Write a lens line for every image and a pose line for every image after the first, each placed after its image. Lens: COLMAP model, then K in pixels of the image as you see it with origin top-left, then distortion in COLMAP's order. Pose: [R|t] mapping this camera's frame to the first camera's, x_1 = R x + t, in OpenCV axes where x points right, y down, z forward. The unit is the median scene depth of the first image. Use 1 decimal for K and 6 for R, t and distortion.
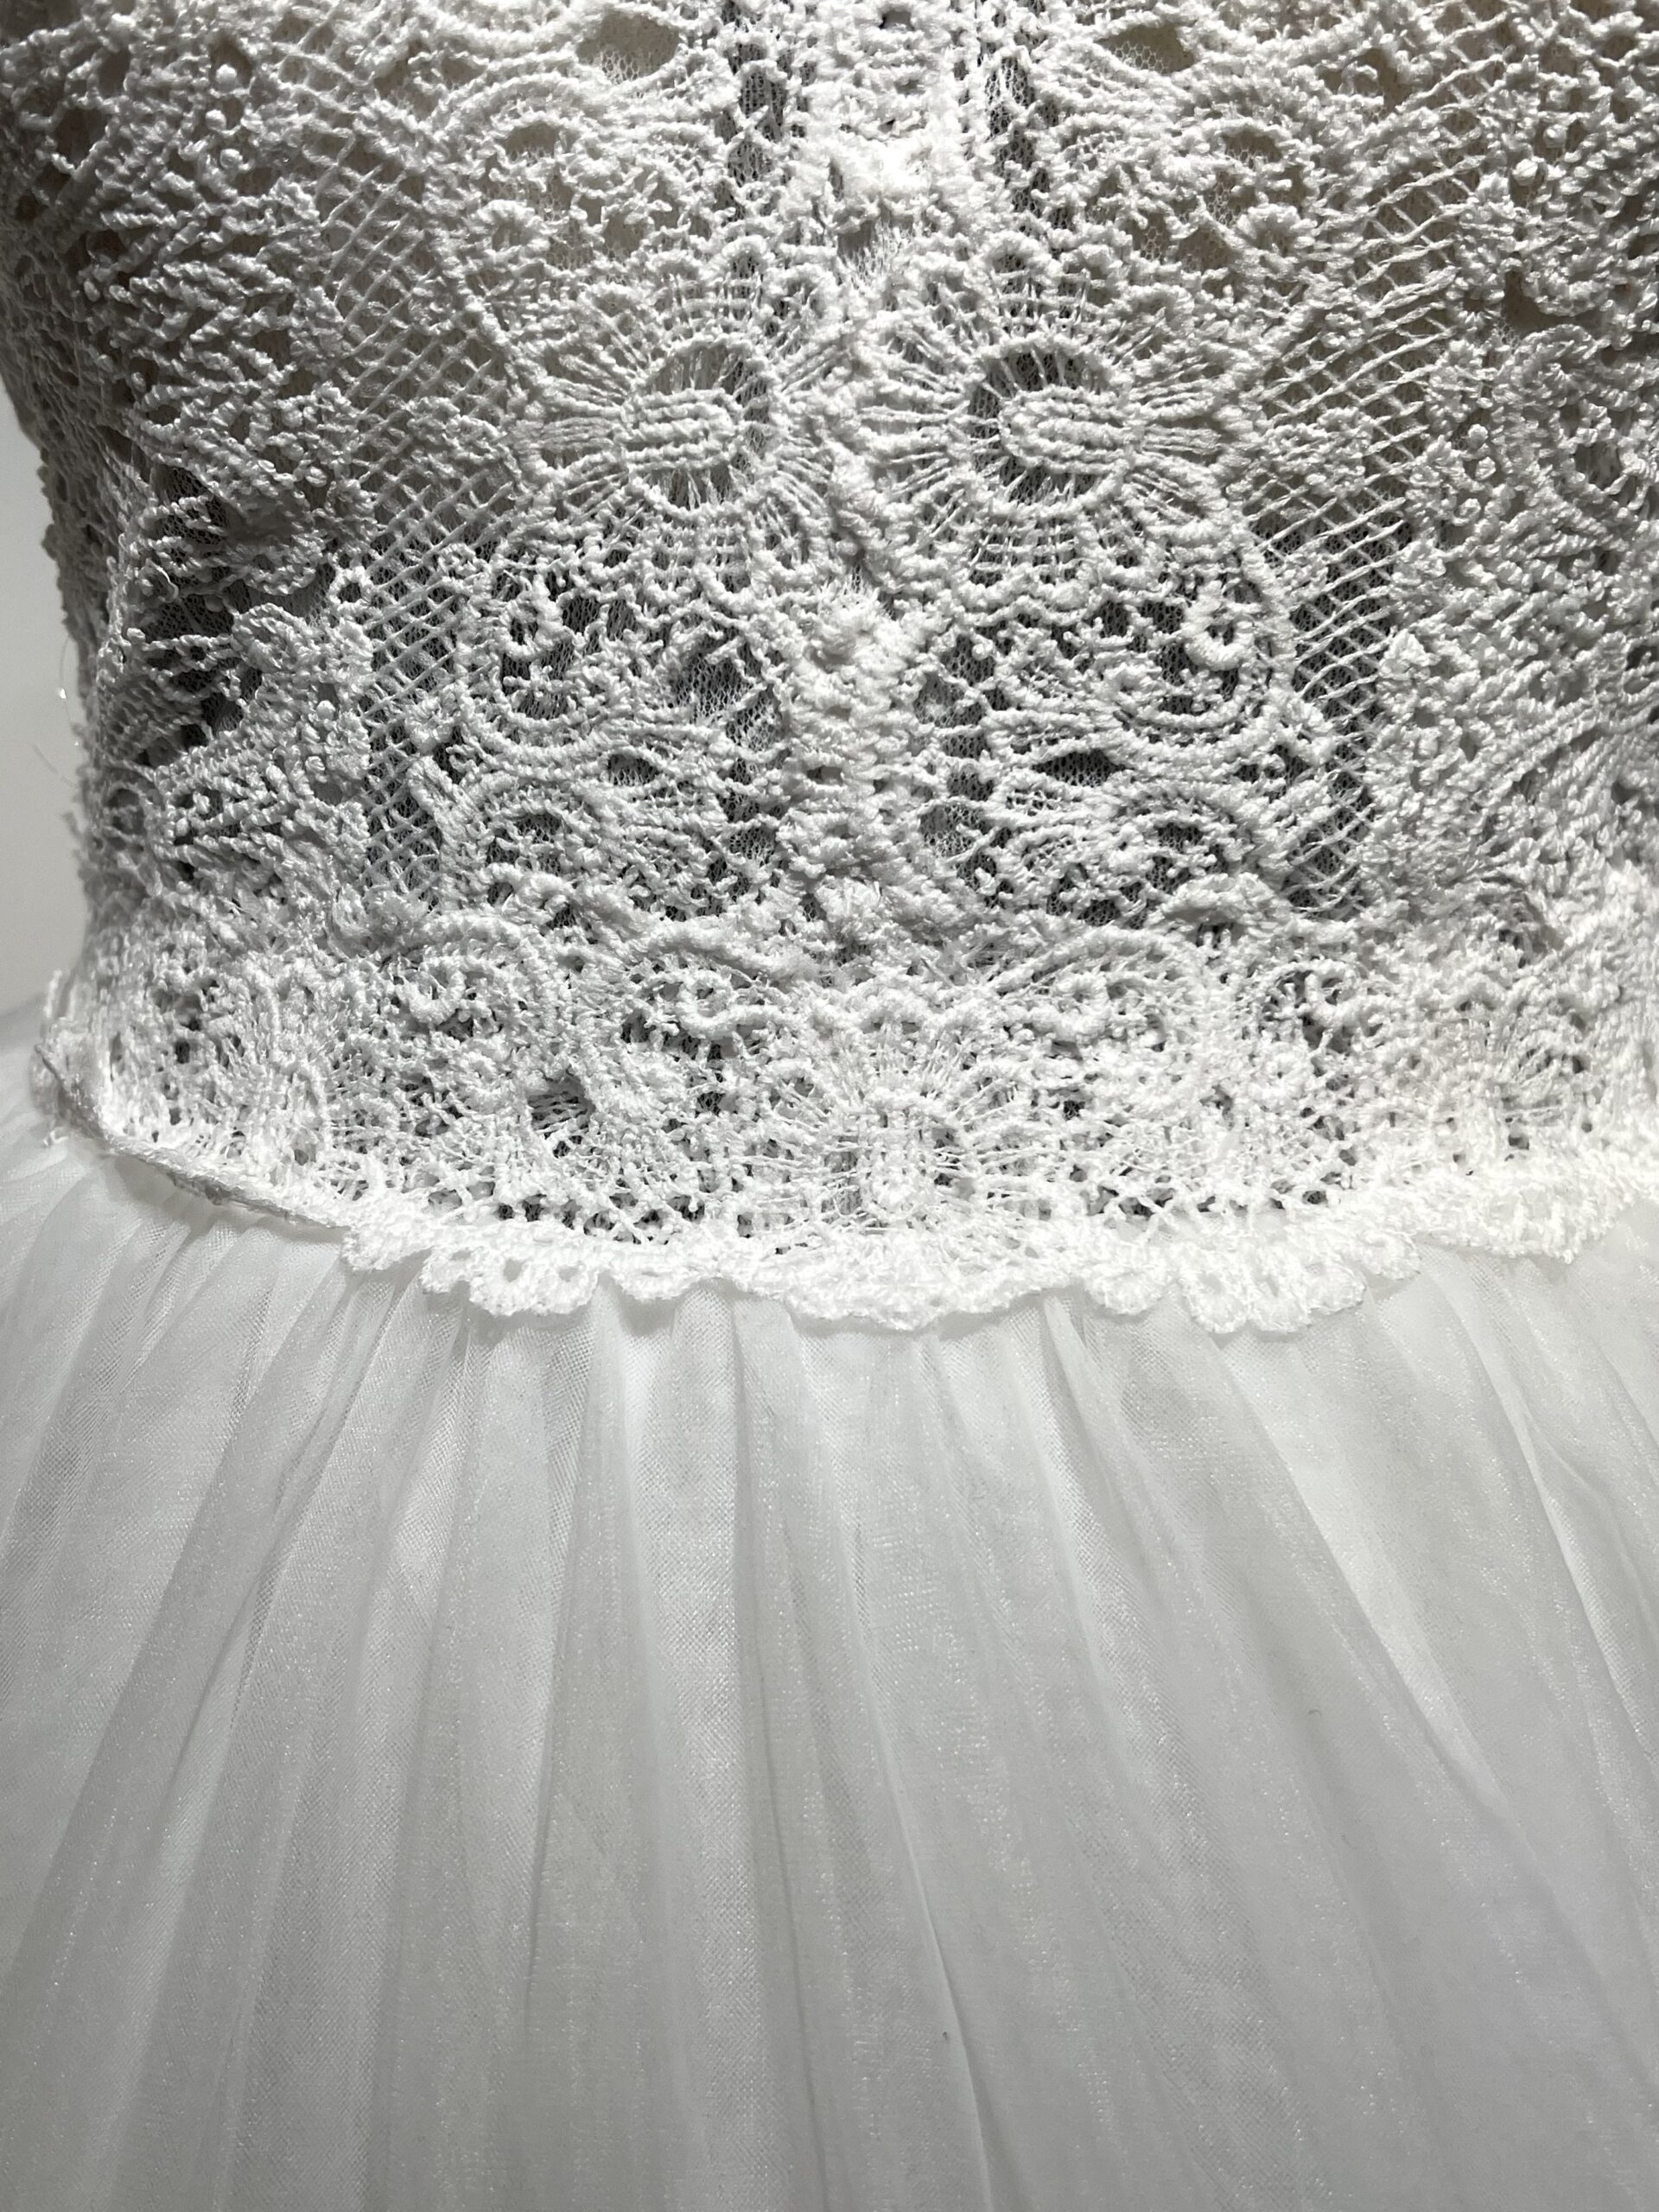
lens RADIAL K [[2666.2, 0, 829.5], [0, 2666.2, 1106.0], [0, 0, 1]] dist [0.236868, -1.100368]
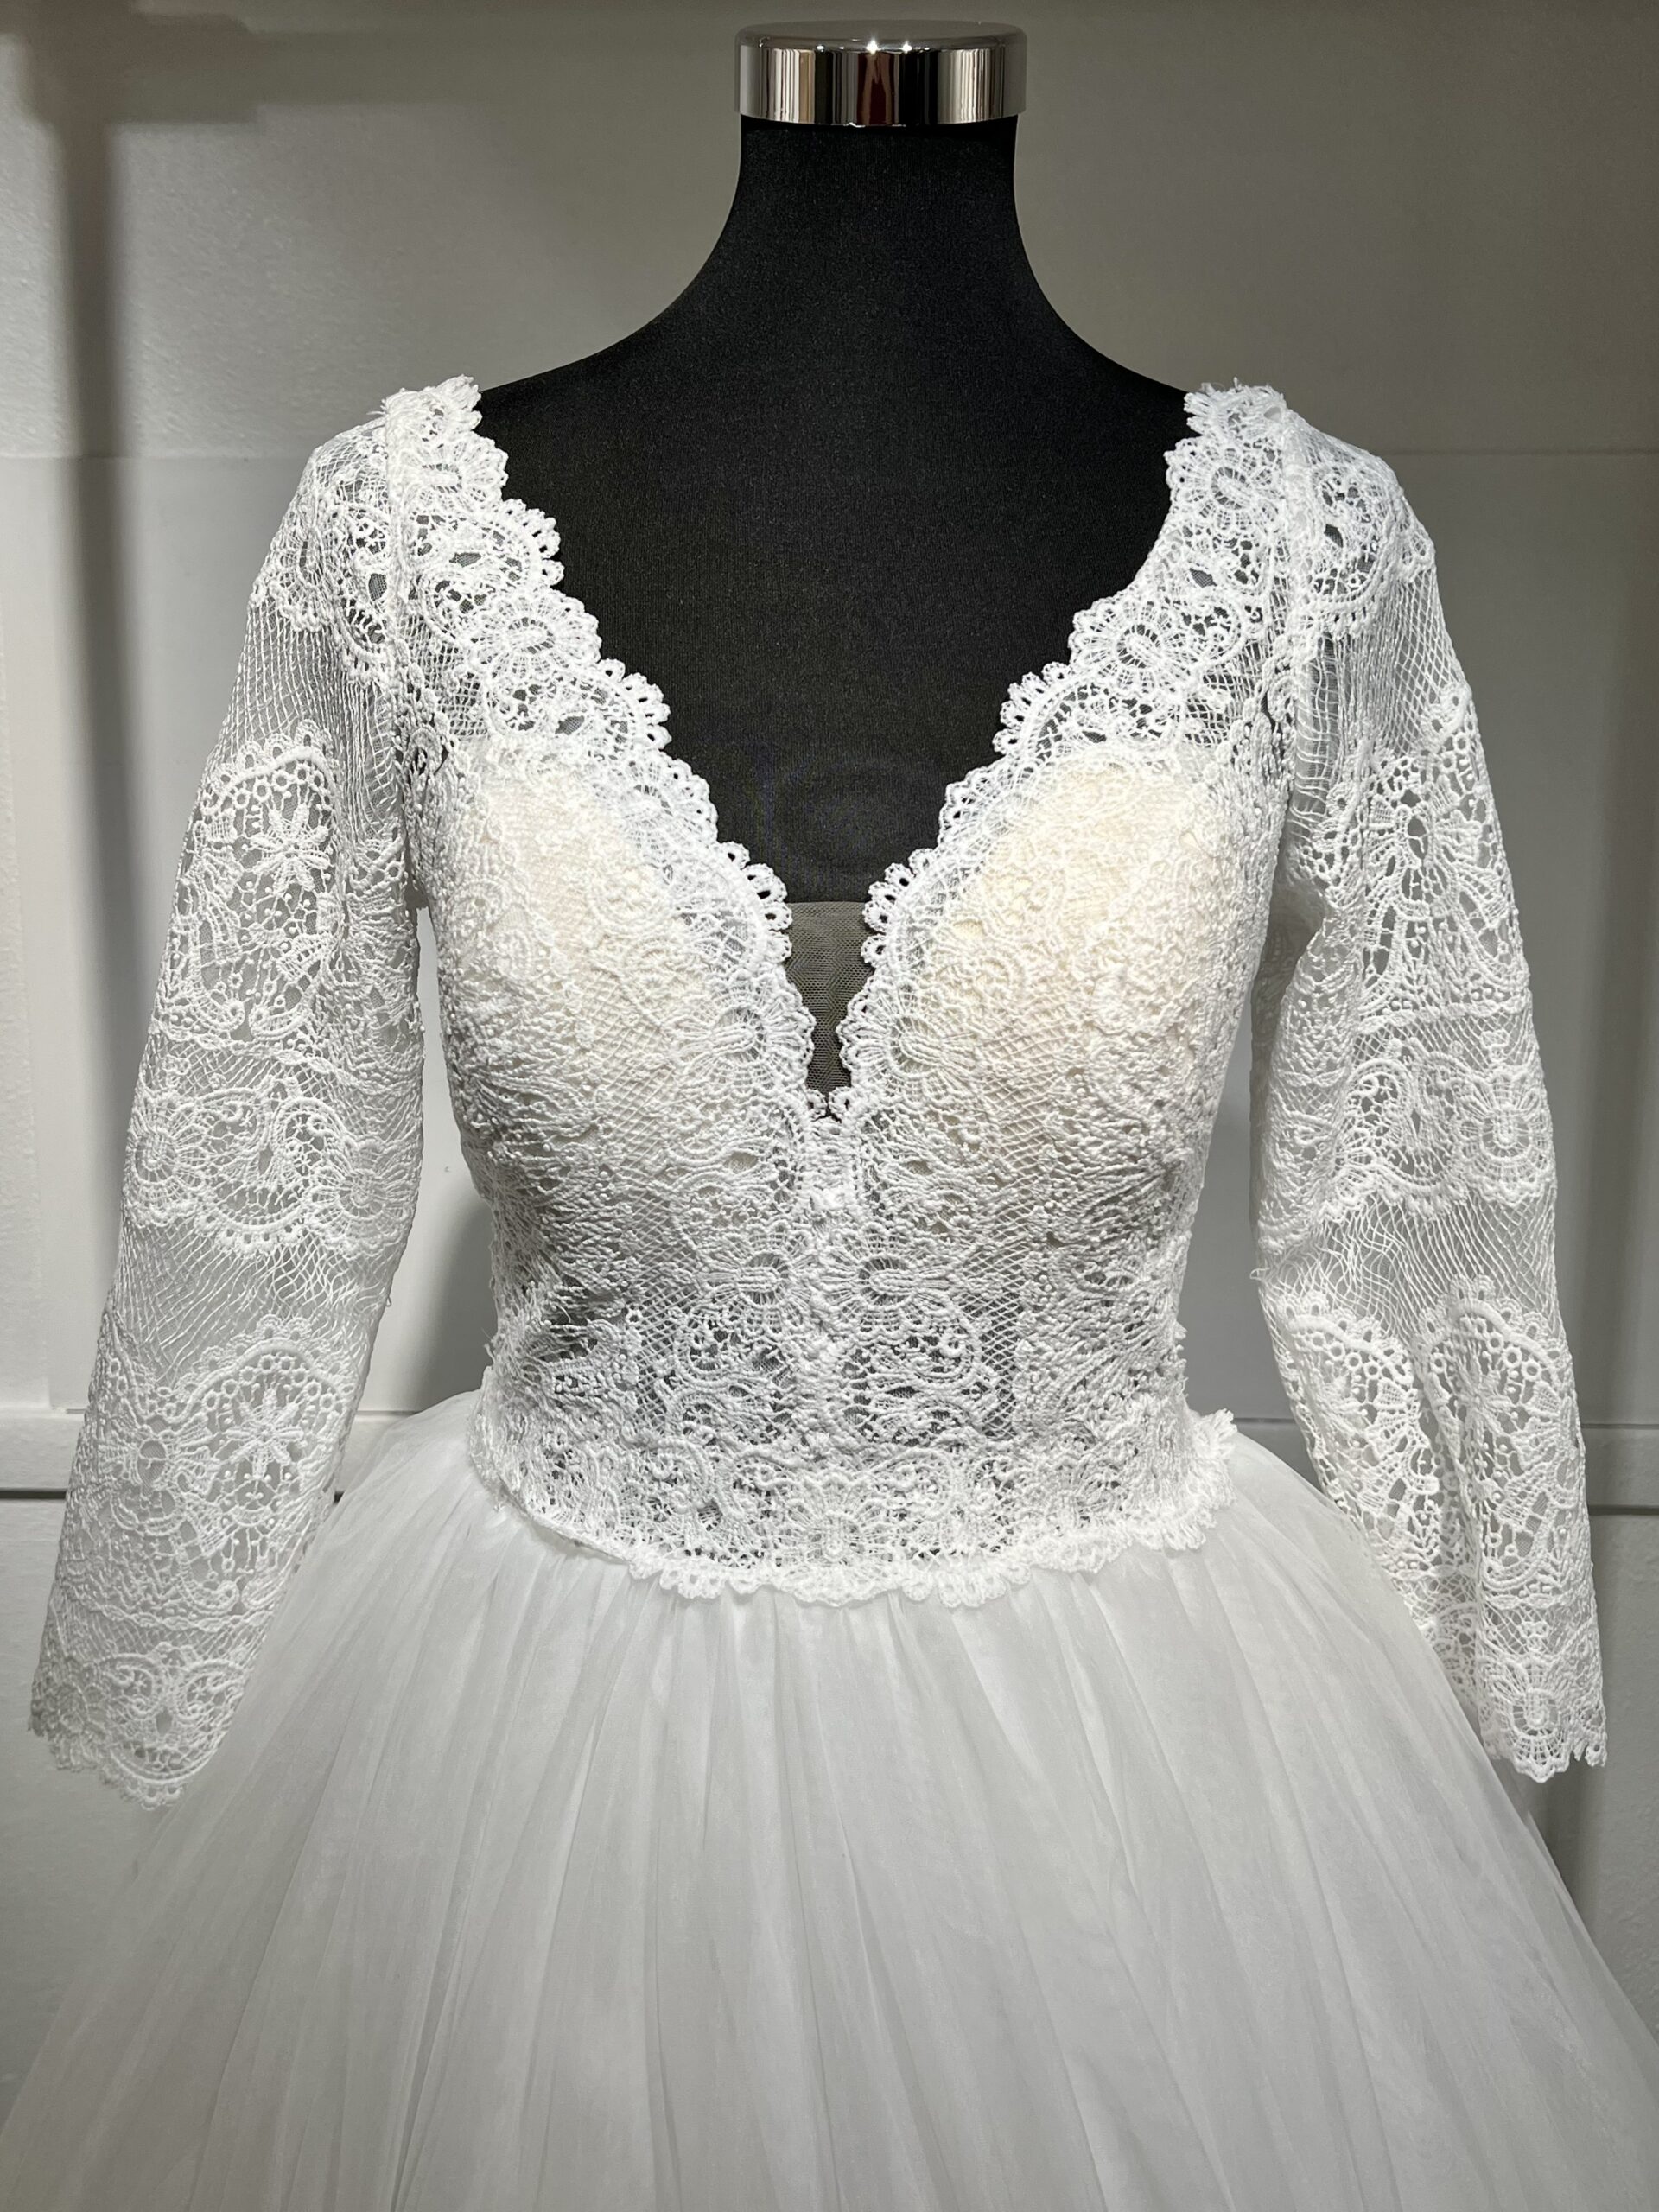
lens RADIAL K [[2324.2, 0, 829.5], [0, 2324.2, 1106.0], [0, 0, 1]] dist [0.194112, -0.643778]
pose [[0.999814, 0.002894, -0.019069, 0.063358], [-0.003885, 0.998633, -0.052130, -0.293275], [0.018892, 0.052195, 0.998458, -1.382477]]
